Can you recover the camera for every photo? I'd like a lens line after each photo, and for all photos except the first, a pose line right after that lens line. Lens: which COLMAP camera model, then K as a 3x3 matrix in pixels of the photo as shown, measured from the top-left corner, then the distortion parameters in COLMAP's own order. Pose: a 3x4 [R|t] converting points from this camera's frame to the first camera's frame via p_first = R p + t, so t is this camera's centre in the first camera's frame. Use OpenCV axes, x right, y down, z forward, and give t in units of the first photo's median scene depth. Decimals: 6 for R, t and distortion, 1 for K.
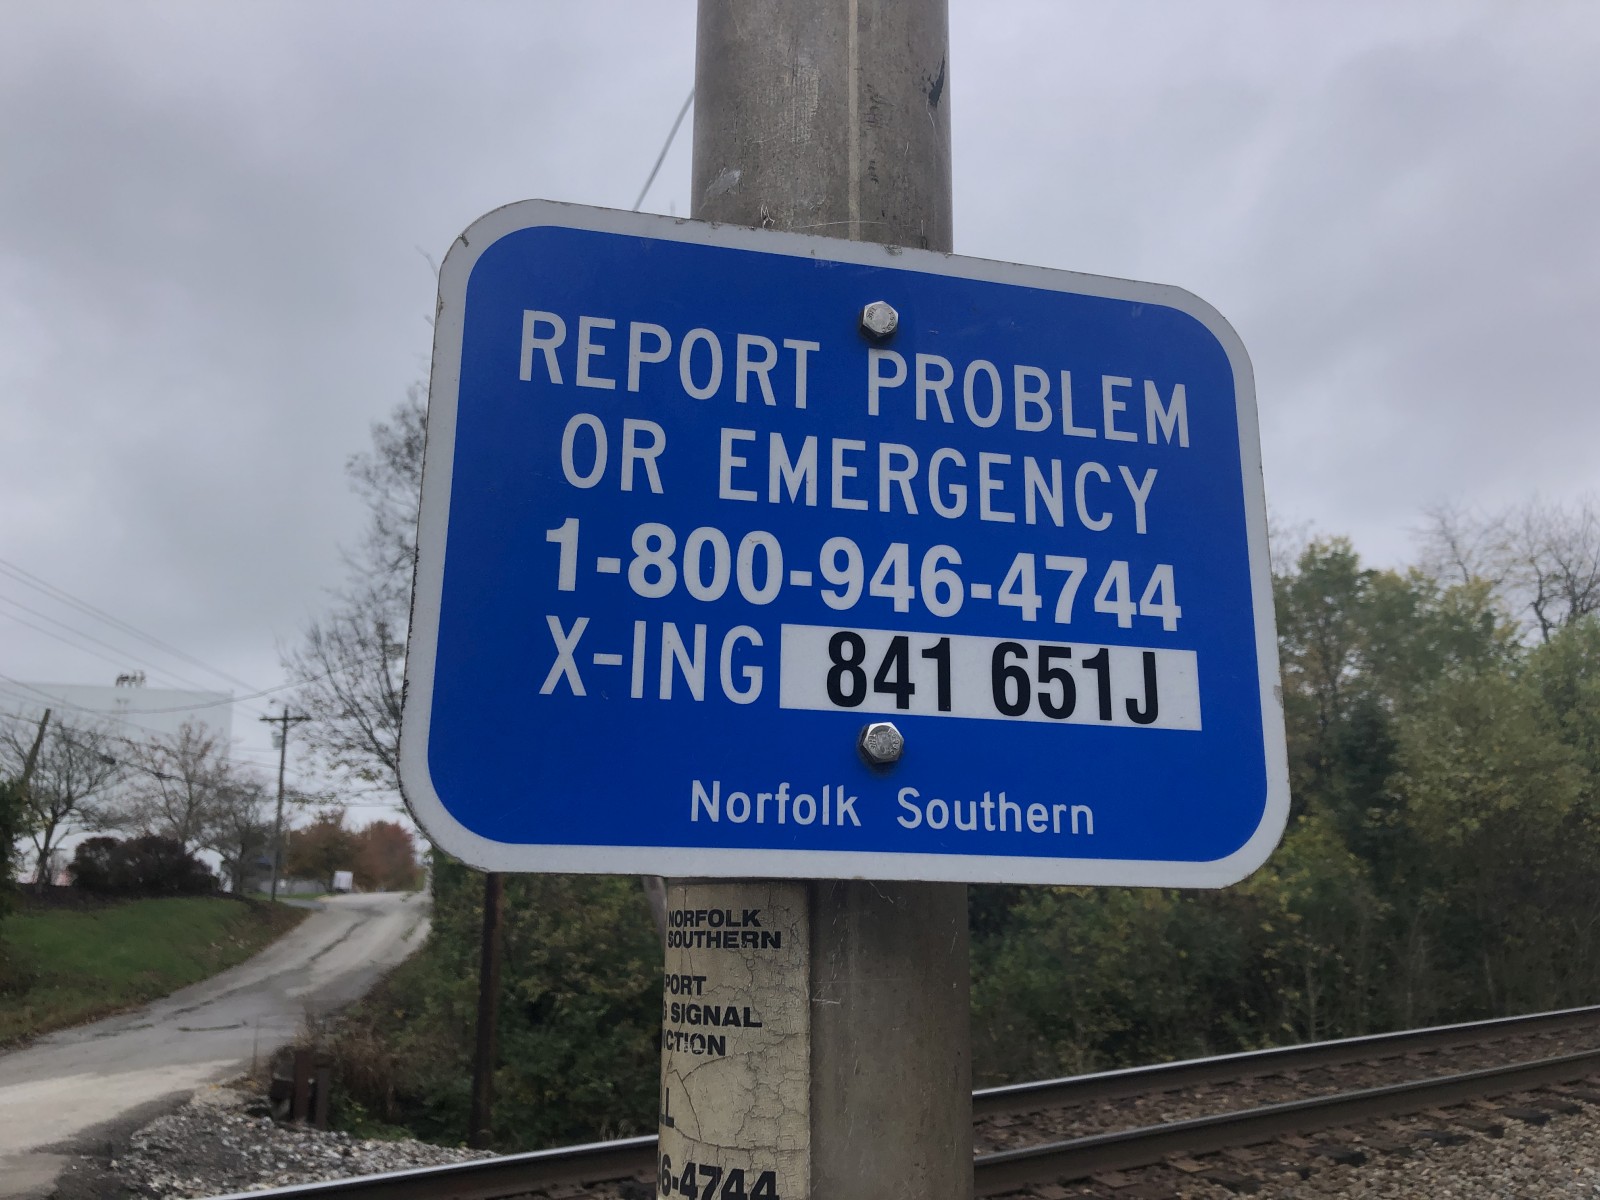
lens RADIAL K [[1307.2, 0, 833.5], [0, 1307.2, 589.1], [0, 0, 1]] dist [0.052181, -0.066099]
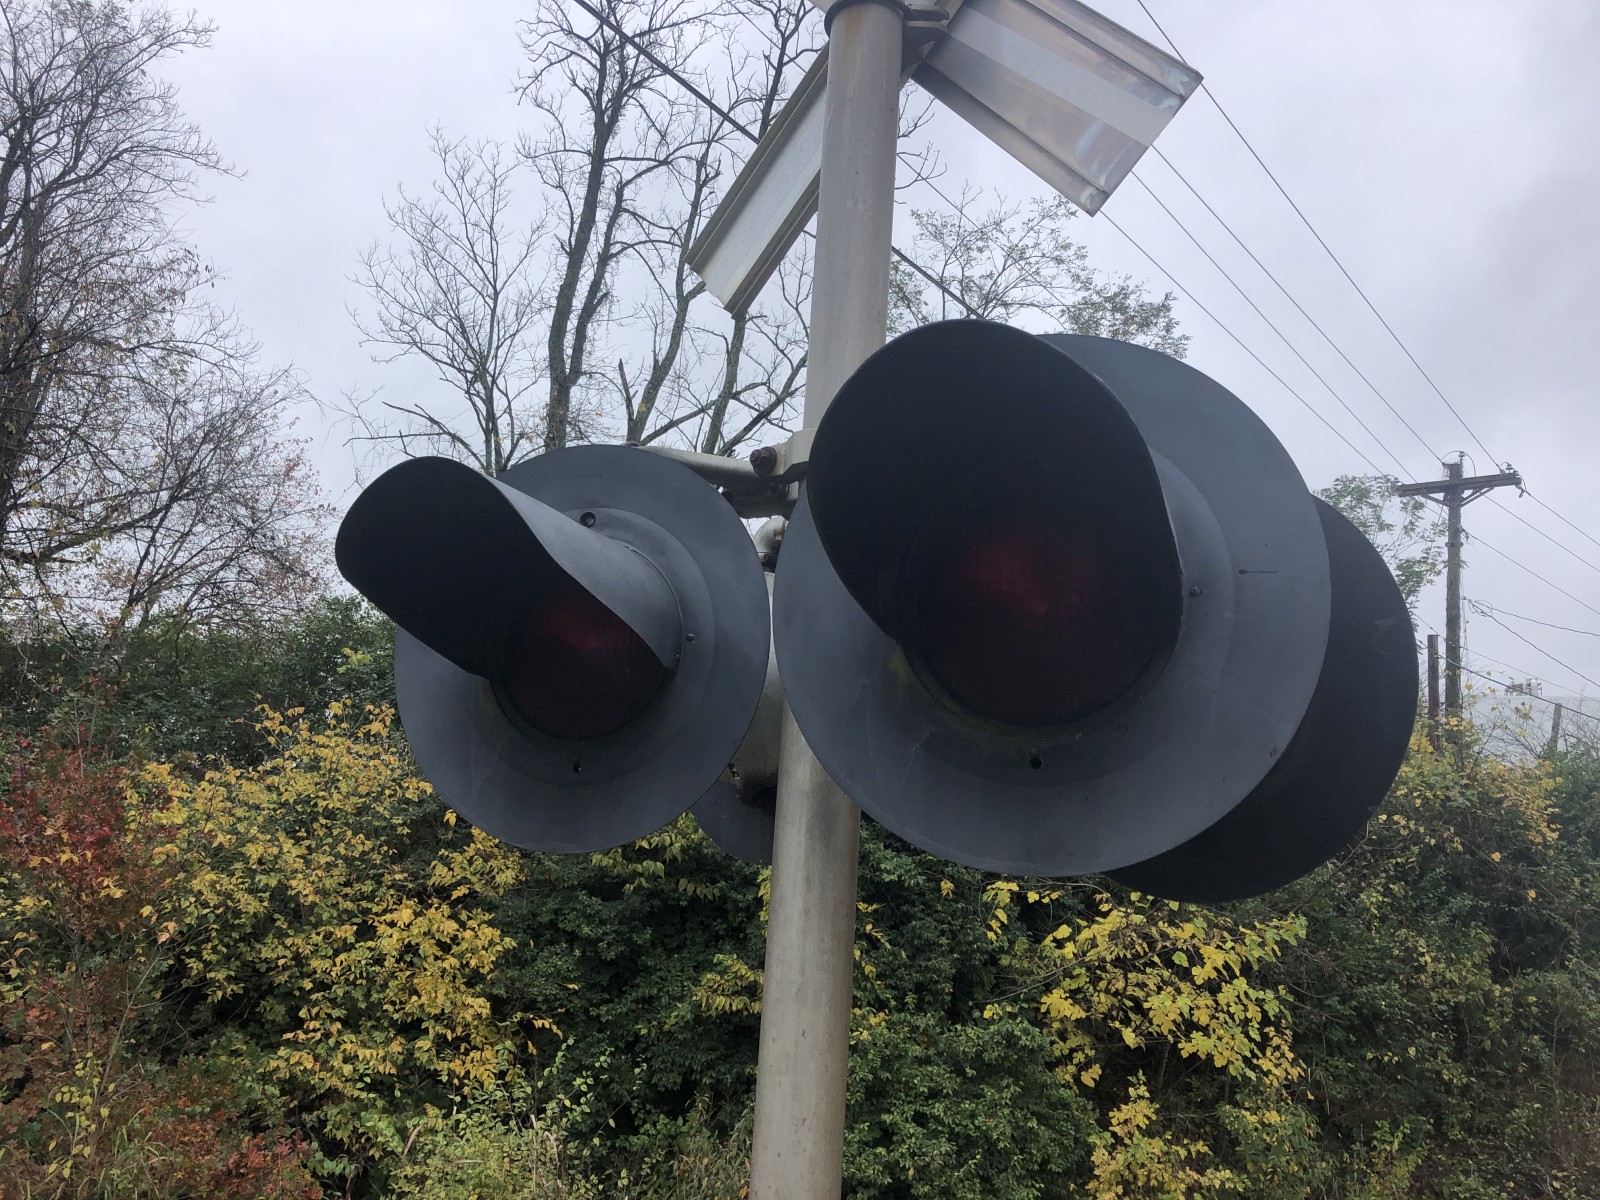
lens RADIAL K [[1307.2, 0, 800.2], [0, 1307.2, 581.0], [0, 0, 1]] dist [0.052181, -0.066099]
pose [[0.615384, -0.116194, -0.779617, -0.339911], [0.092411, 0.992890, -0.075036, 0.047928], [0.782792, -0.025869, 0.621746, 0.190051]]
